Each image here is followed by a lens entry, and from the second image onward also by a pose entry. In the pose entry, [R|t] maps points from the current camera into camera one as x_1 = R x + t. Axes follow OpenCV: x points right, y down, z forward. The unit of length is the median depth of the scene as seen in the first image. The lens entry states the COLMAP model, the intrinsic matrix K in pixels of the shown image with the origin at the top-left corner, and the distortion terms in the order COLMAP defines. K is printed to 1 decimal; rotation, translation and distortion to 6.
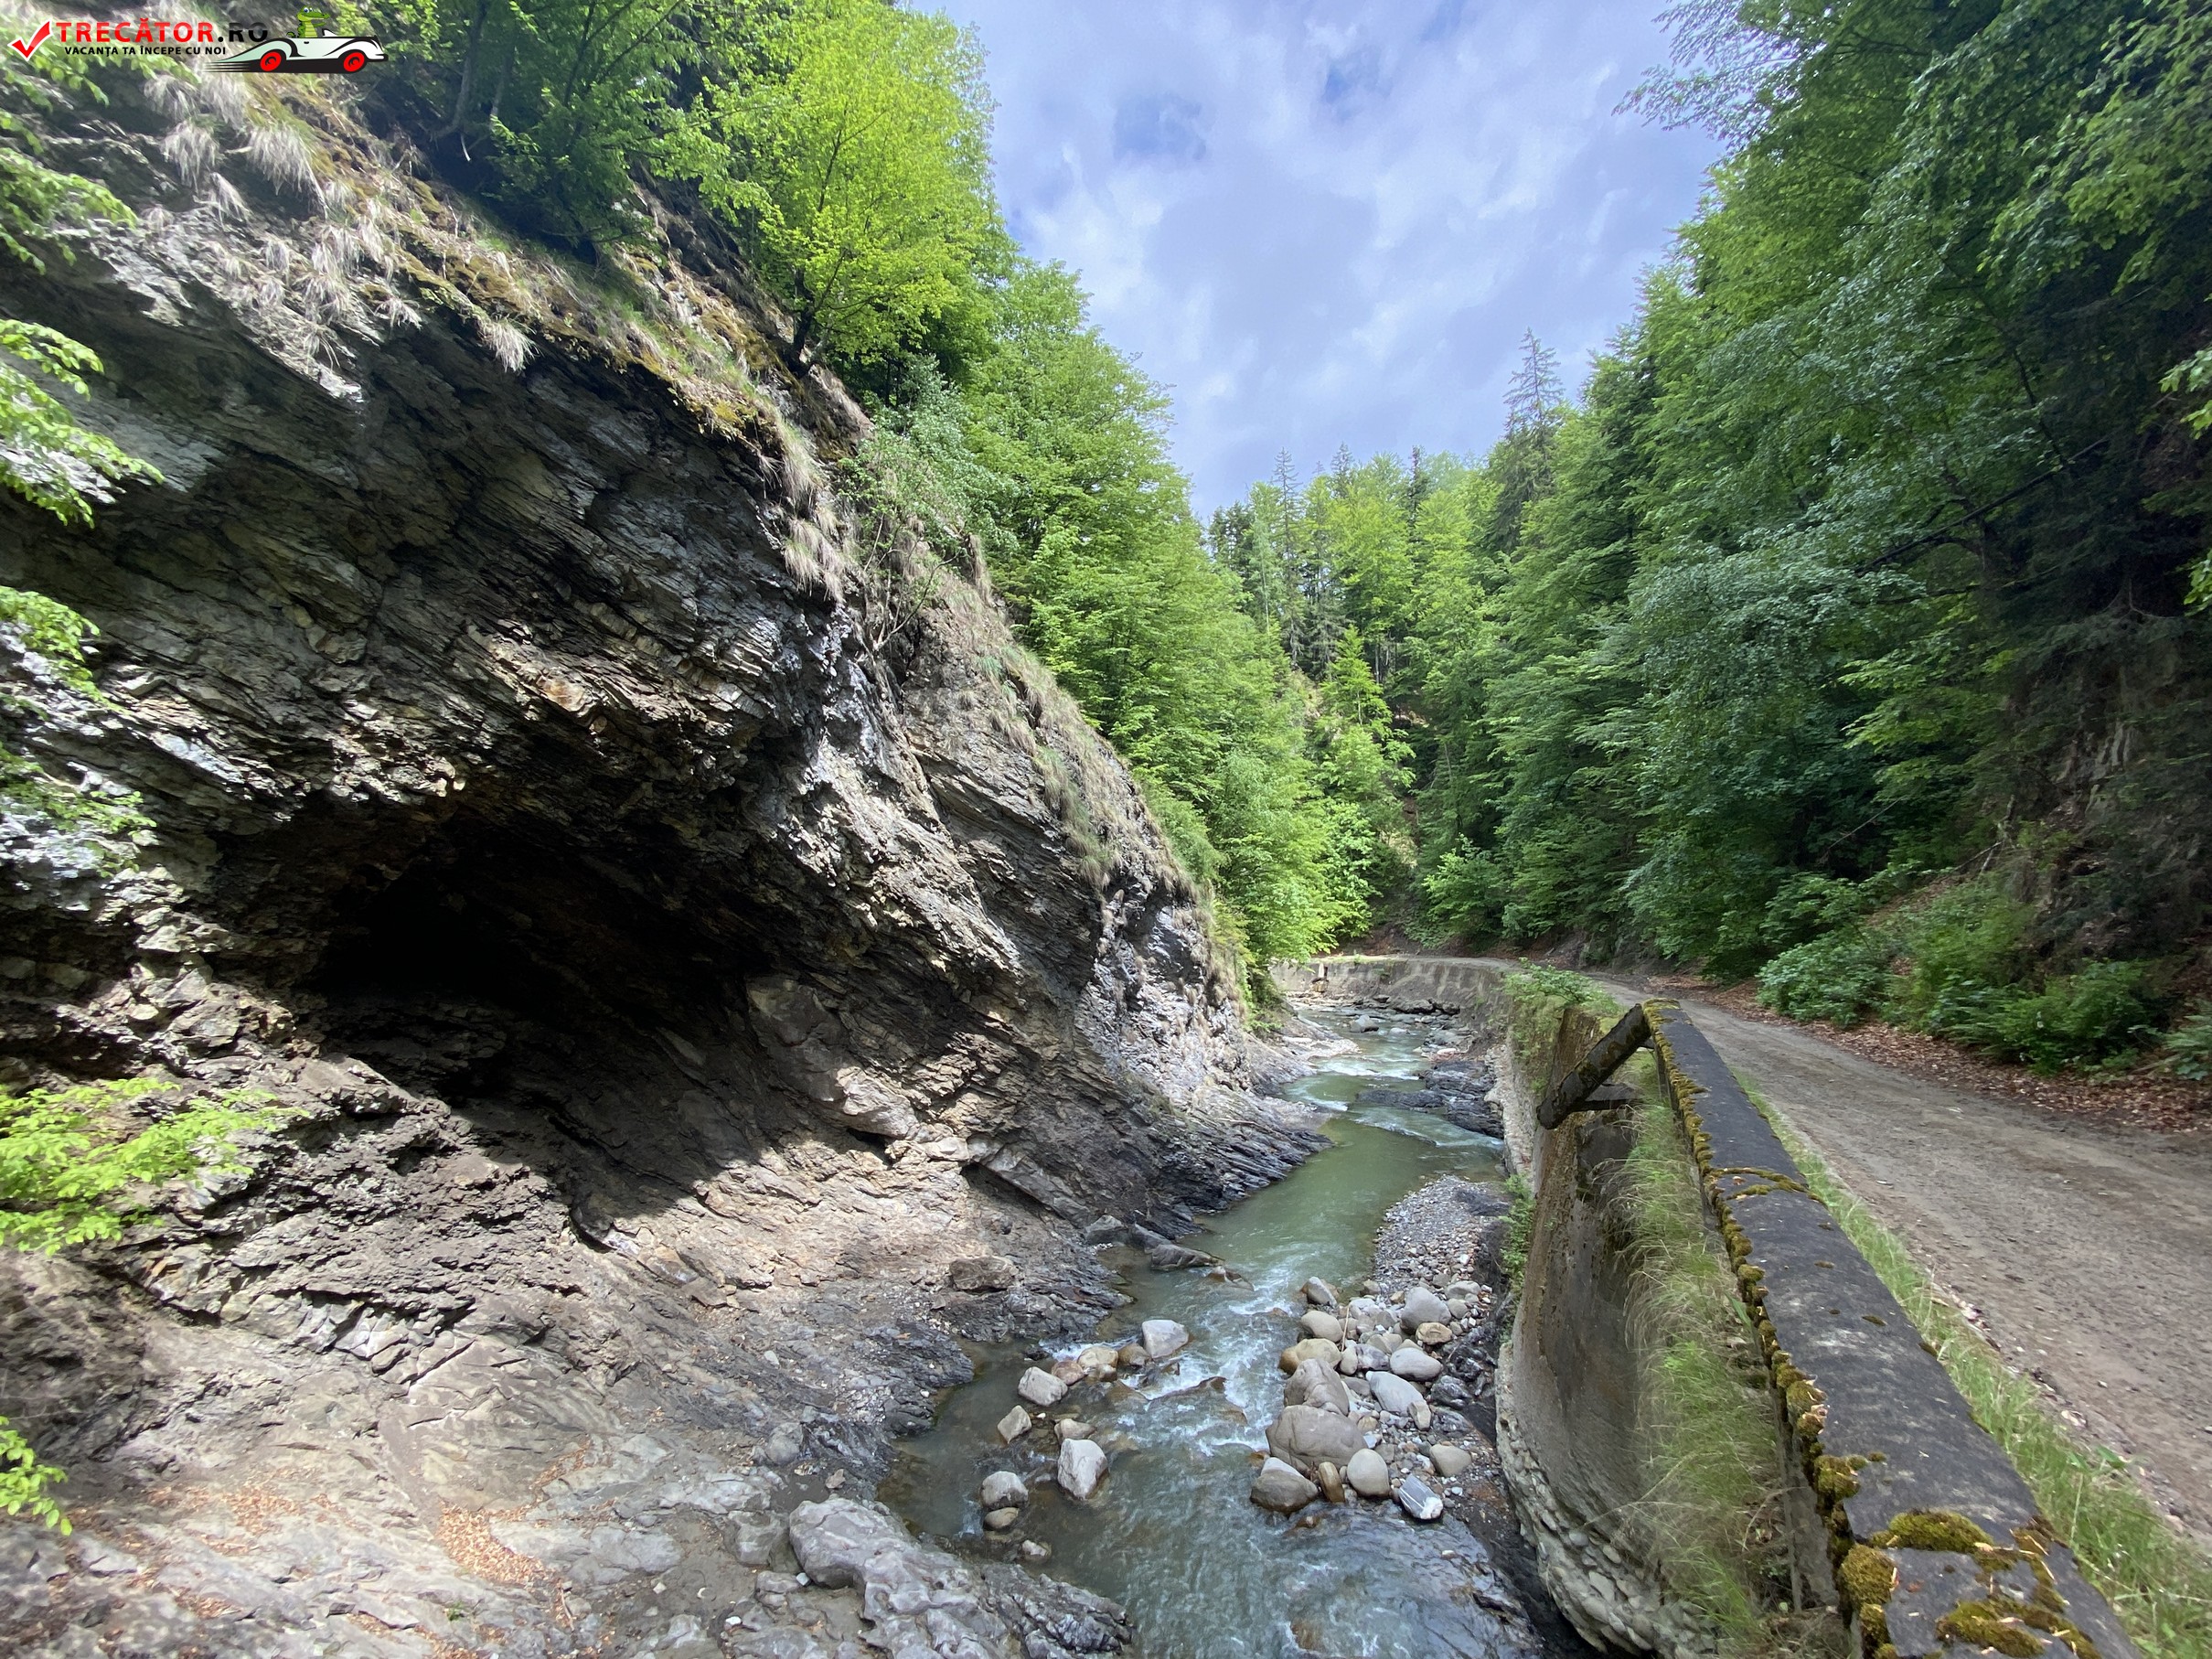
lens RADIAL K [[906.3, 0, 1110.4], [0, 906.3, 835.3], [0, 0, 1]] dist [0.051153, -0.046616]
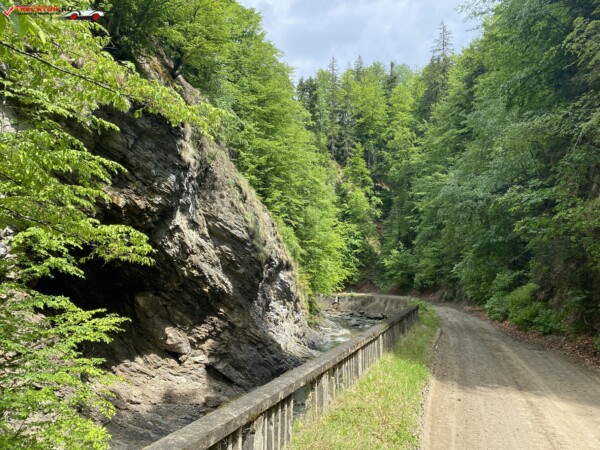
lens RADIAL K [[452.3, 0, 314.2], [0, 452.3, 222.3], [0, 0, 1]] dist [0.061611, -0.122718]
pose [[0.982984, 0.066734, 0.171141, -0.081032], [-0.064008, 0.997720, -0.021402, -0.037859], [-0.172179, 0.010083, 0.985014, -0.284820]]
